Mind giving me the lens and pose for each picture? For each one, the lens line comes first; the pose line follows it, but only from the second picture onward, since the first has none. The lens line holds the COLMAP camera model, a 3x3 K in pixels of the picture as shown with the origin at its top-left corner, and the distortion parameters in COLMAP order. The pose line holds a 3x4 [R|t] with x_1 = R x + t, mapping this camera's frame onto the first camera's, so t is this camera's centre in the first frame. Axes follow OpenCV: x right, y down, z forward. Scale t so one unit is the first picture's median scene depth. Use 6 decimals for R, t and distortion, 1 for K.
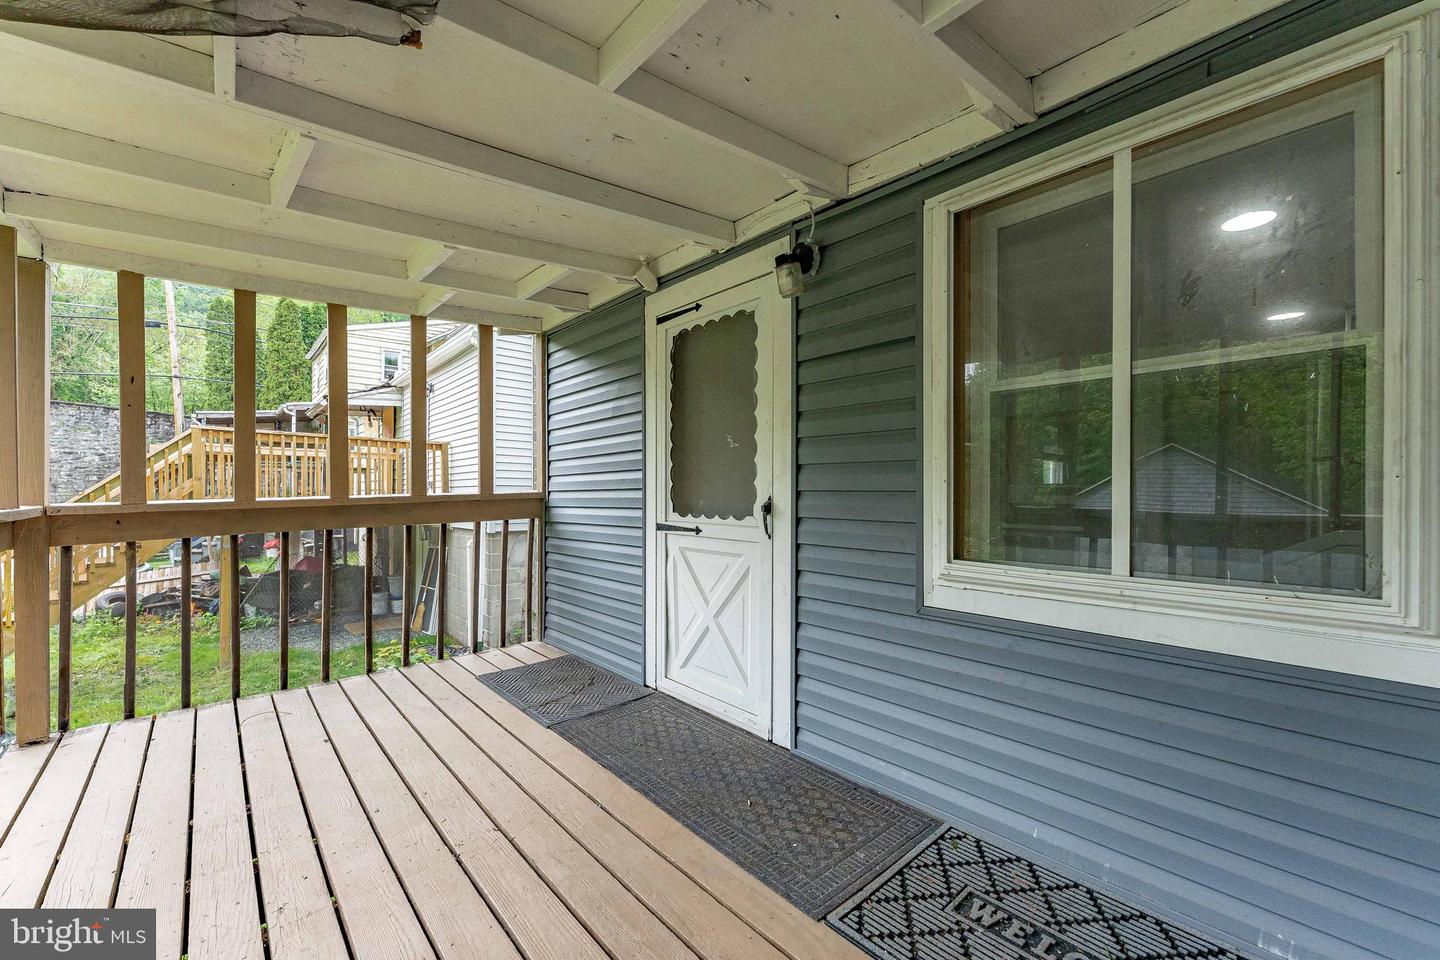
lens RADIAL K [[590.0, 0, 716.7], [0, 590.0, 492.7], [0, 0, 1]] dist [0.001458, -0.000454]
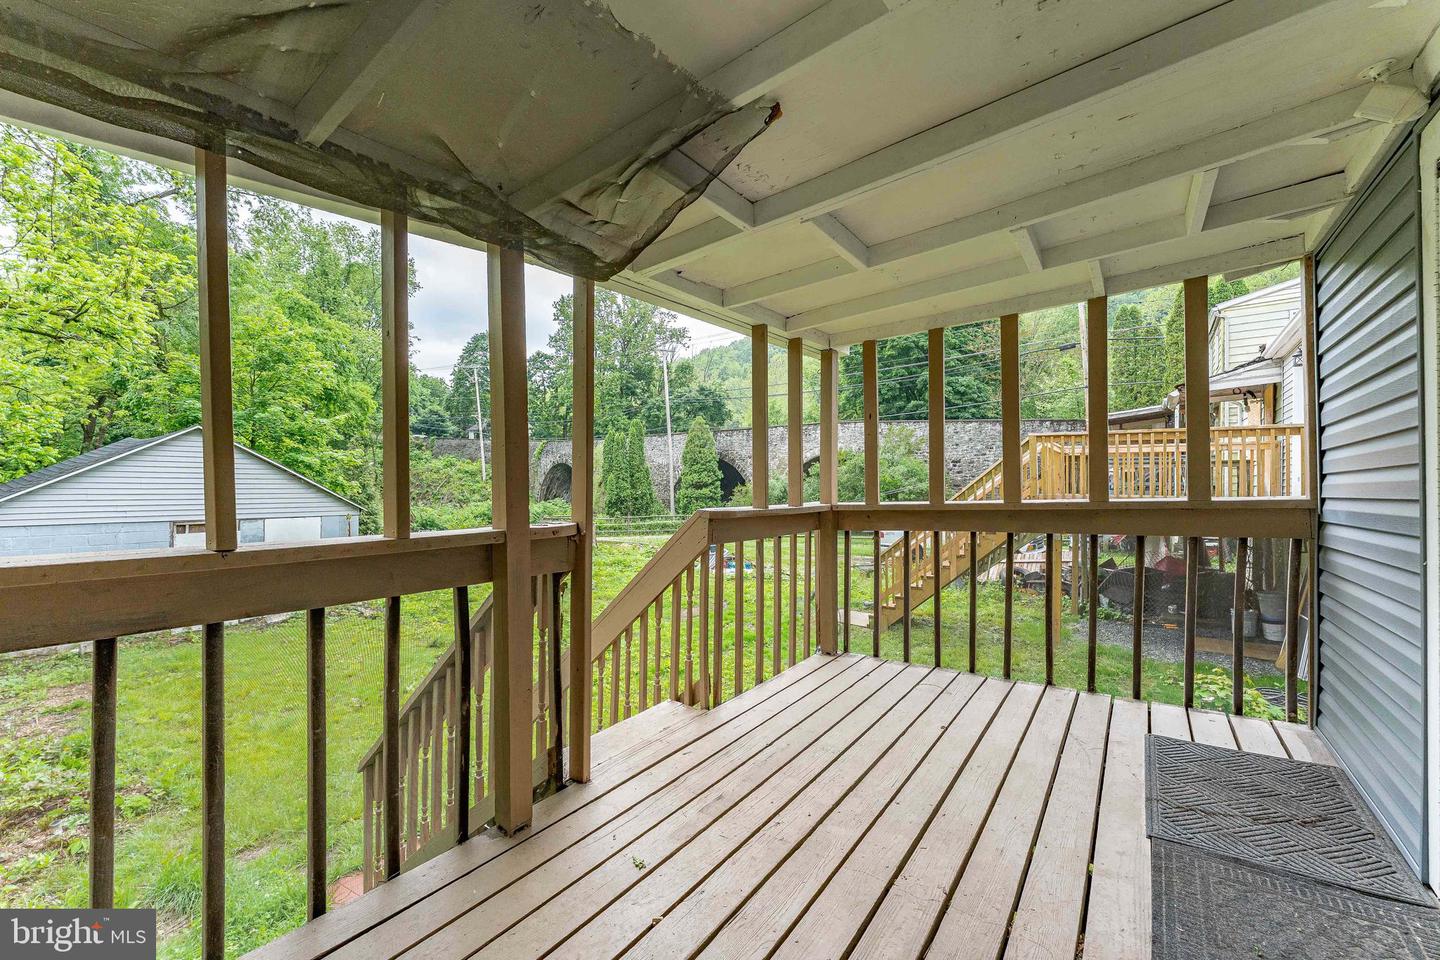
lens RADIAL K [[590.0, 0, 728.3], [0, 590.0, 483.7], [0, 0, 1]] dist [0.001458, -0.000454]
pose [[0.203060, -0.005084, -0.979153, 0.202090], [0.003471, 0.999984, -0.004473, -0.017034], [0.979160, -0.002490, 0.203075, 0.235424]]
